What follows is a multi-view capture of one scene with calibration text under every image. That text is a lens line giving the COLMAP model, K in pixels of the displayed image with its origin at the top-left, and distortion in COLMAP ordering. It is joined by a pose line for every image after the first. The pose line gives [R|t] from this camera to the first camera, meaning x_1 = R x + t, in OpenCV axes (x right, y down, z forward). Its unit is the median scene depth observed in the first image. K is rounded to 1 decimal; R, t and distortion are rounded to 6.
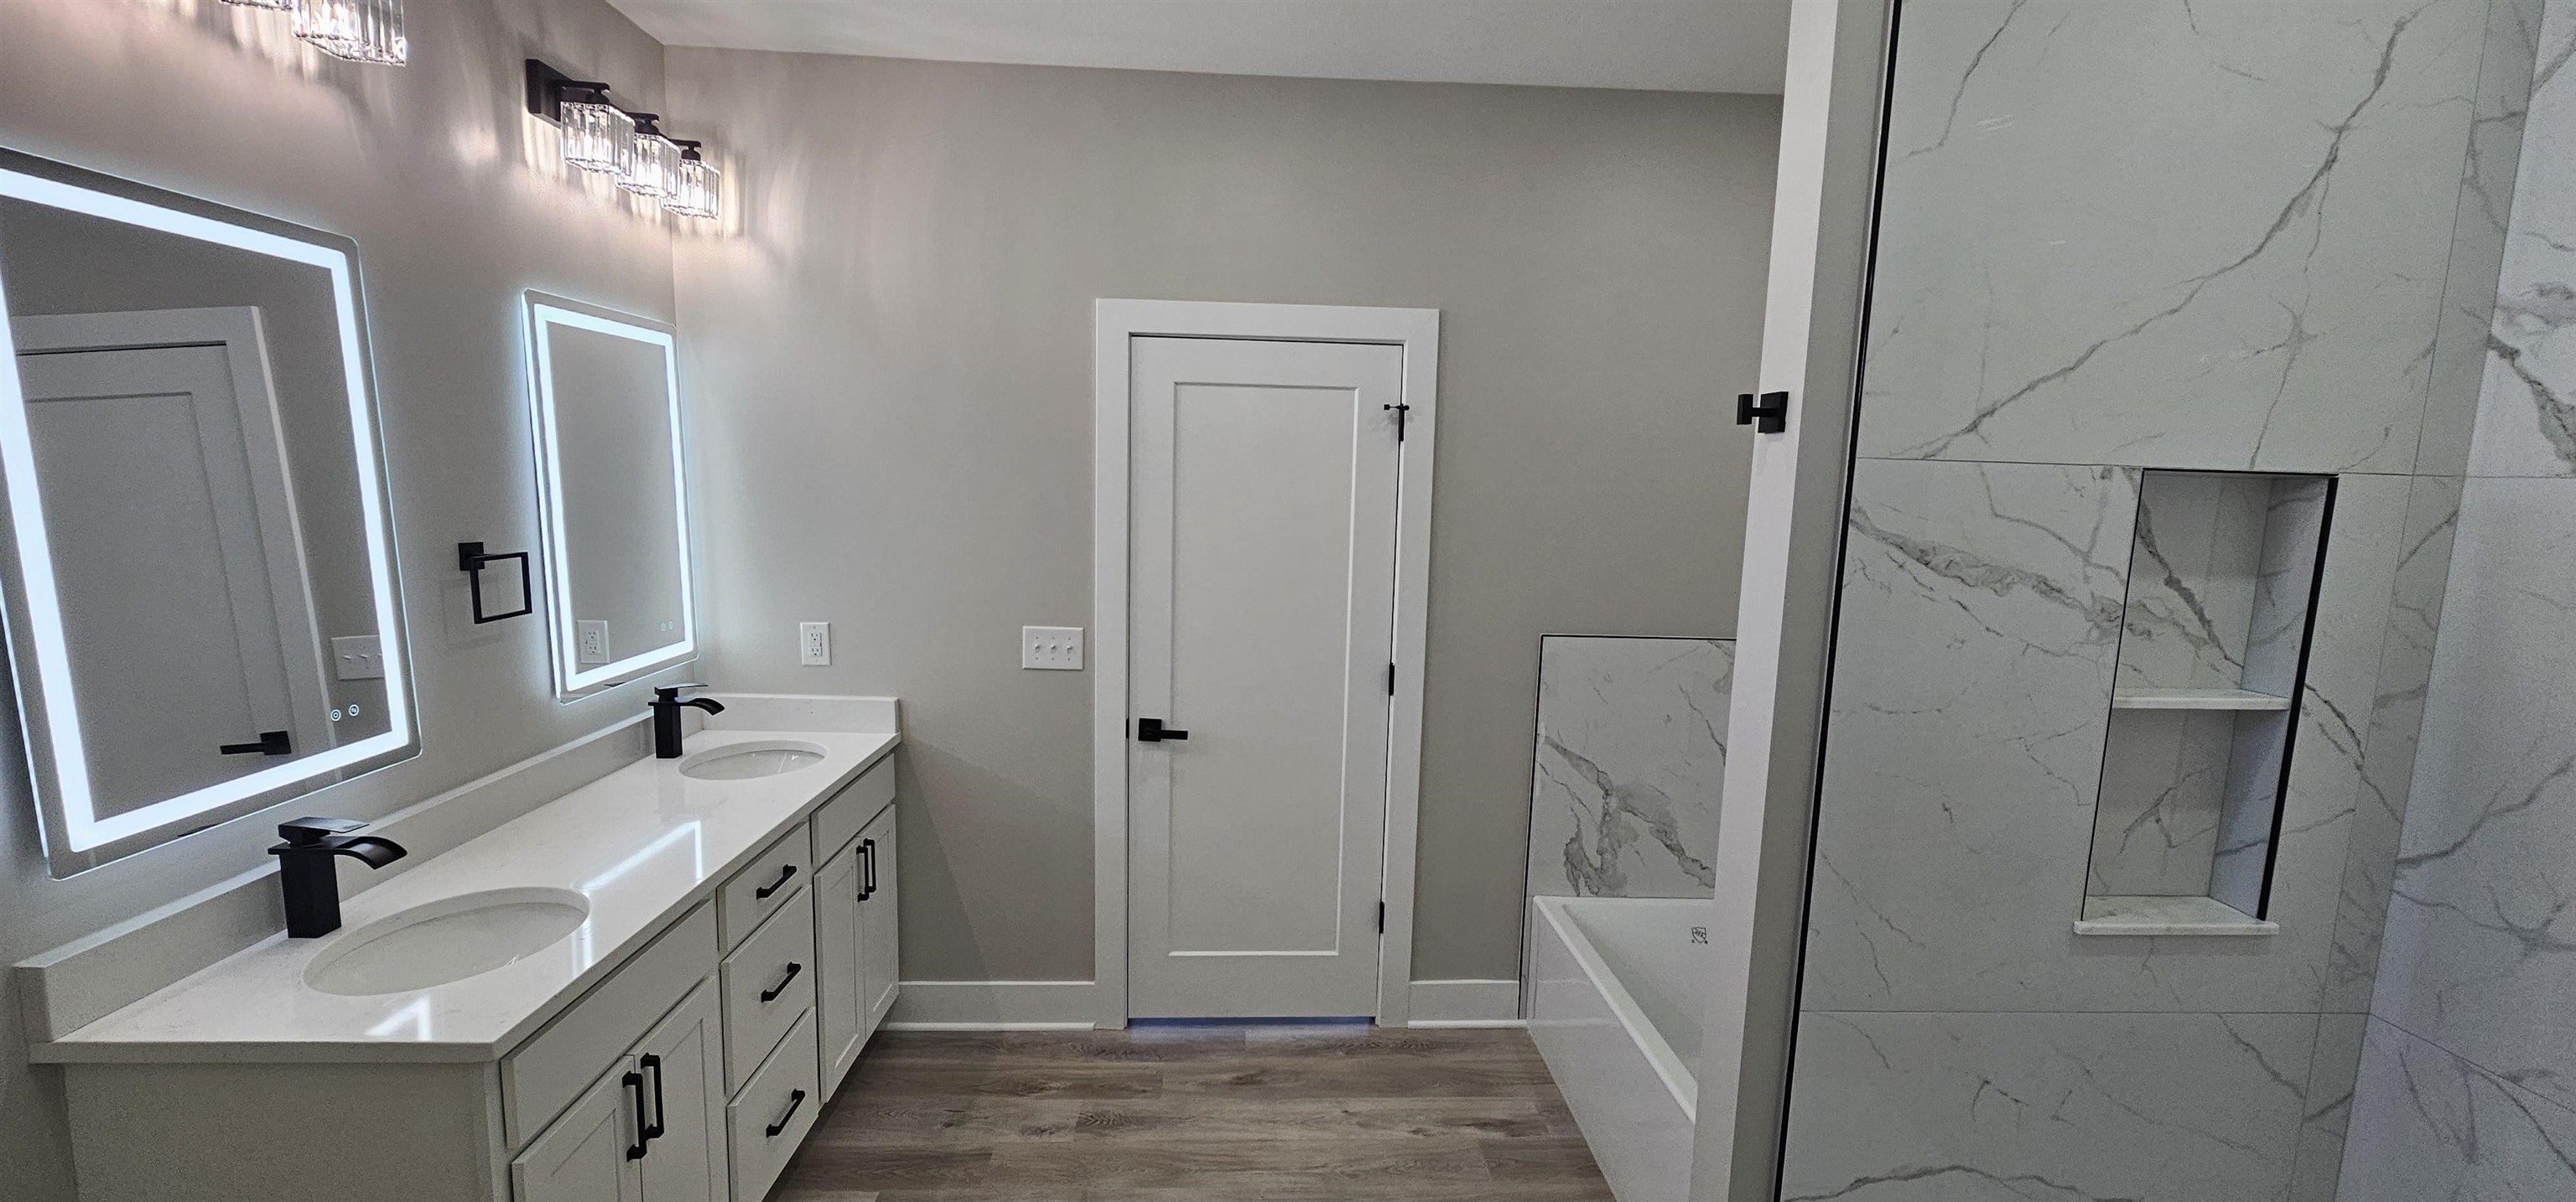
lens RADIAL K [[1054.6, 0, 1279.4], [0, 1054.6, 618.1], [0, 0, 1]] dist [-0.000037, 0.000136]
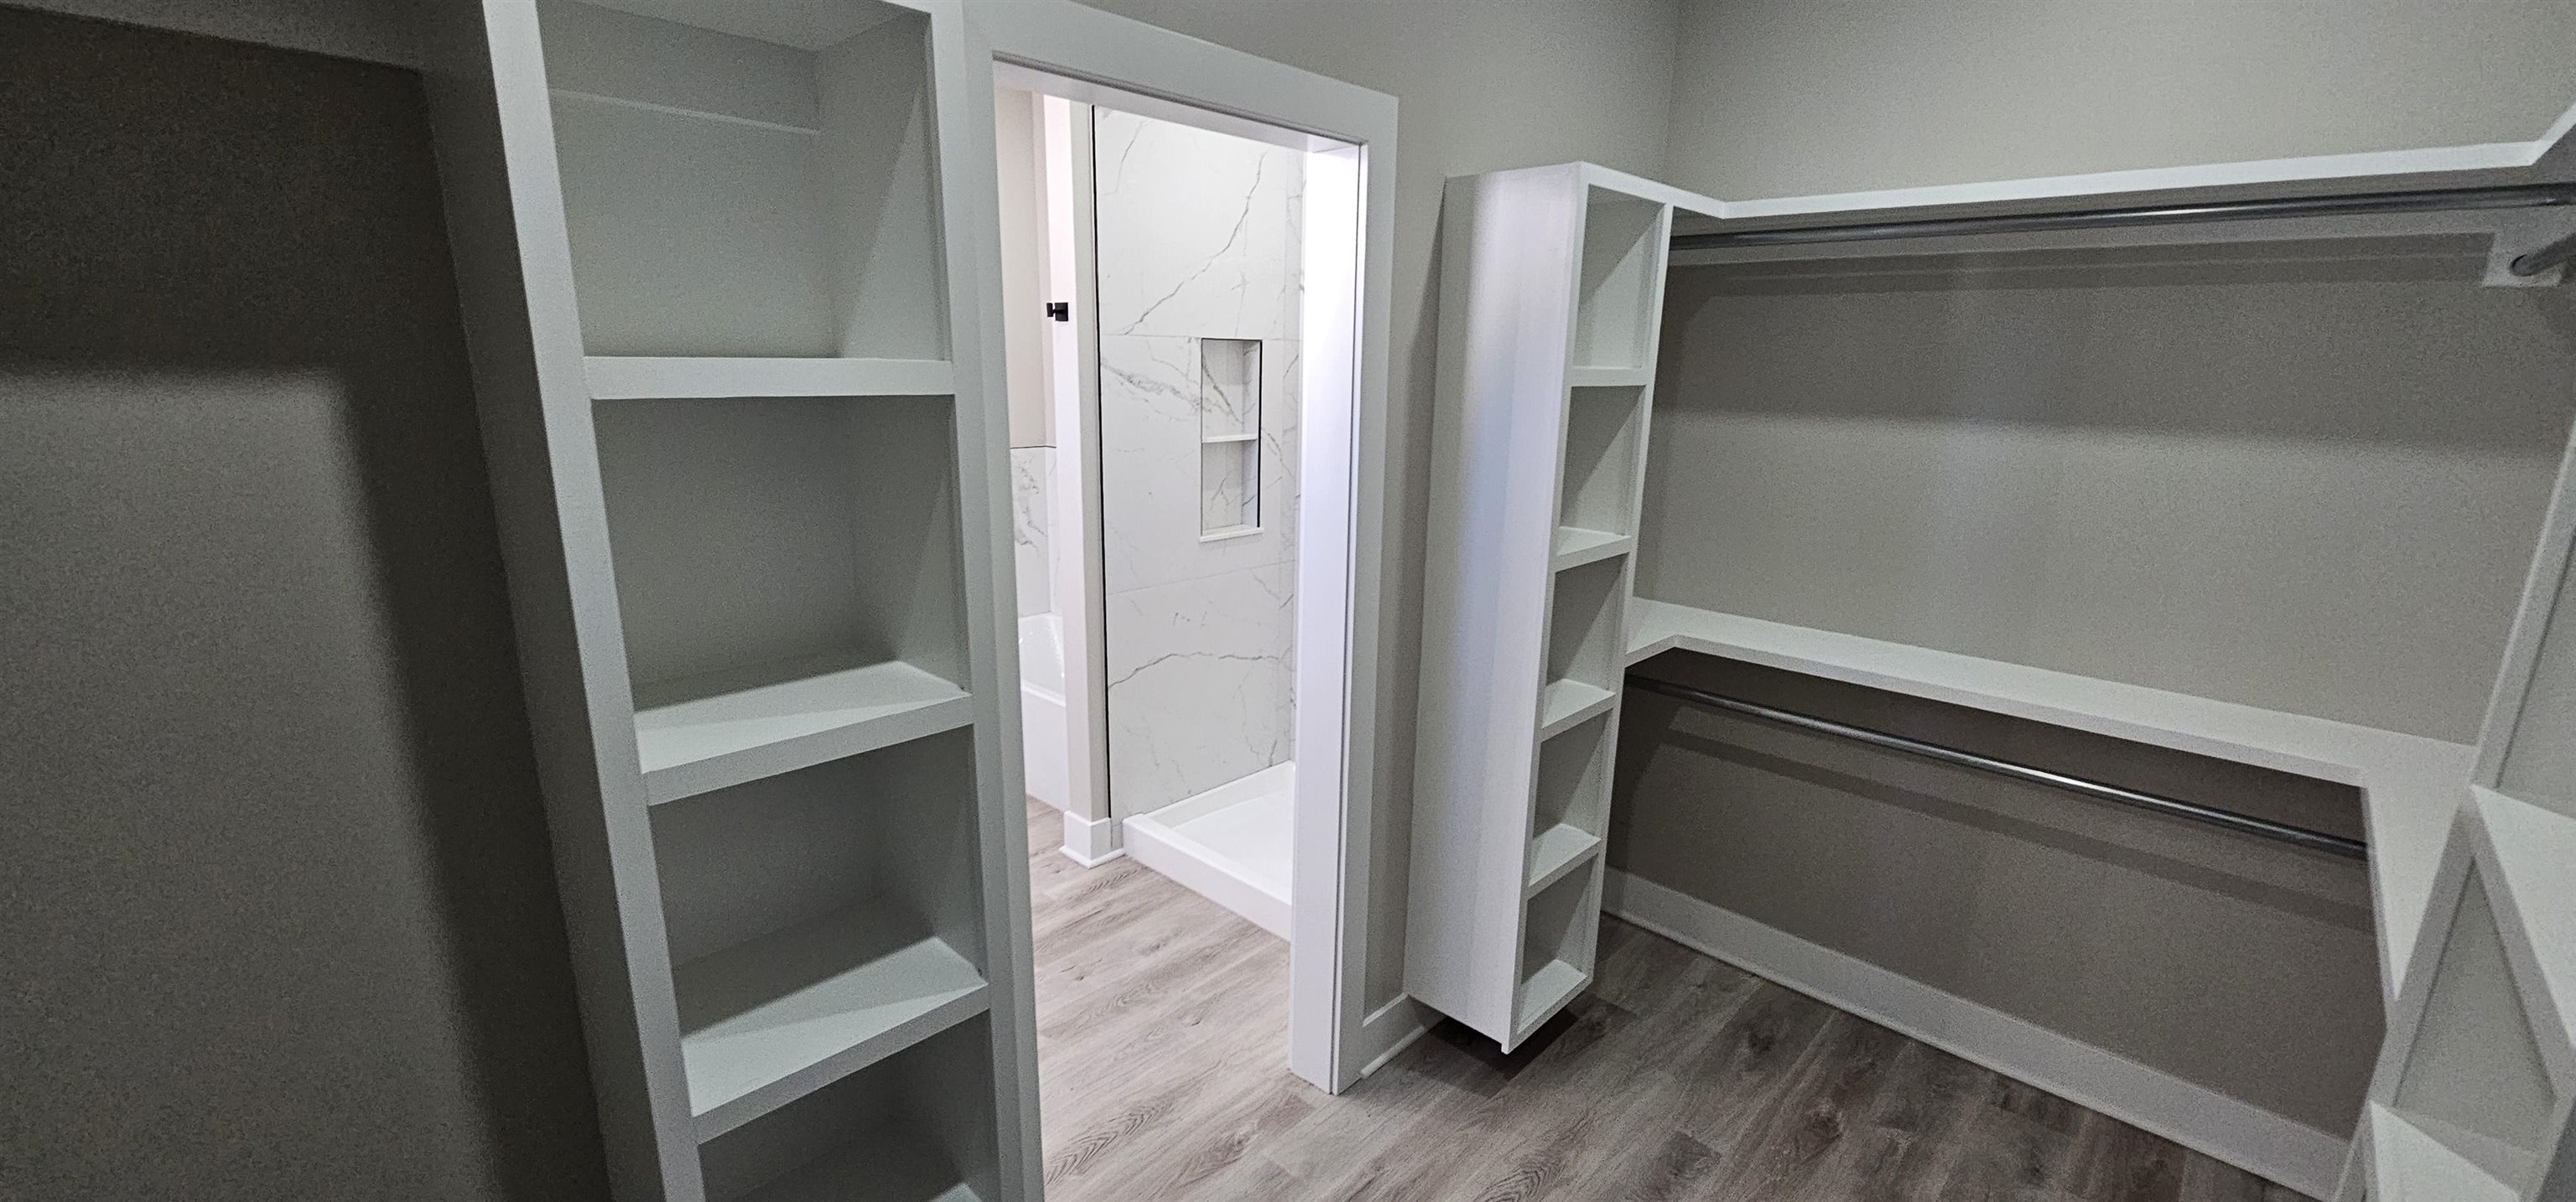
lens RADIAL K [[1054.6, 0, 1279.4], [0, 1054.6, 618.1], [0, 0, 1]] dist [-0.000037, 0.000136]
pose [[0.720225, -0.184653, 0.668715, -0.727688], [0.098721, 0.981396, 0.164668, 0.099436], [-0.686681, -0.052582, 0.725055, -0.838956]]
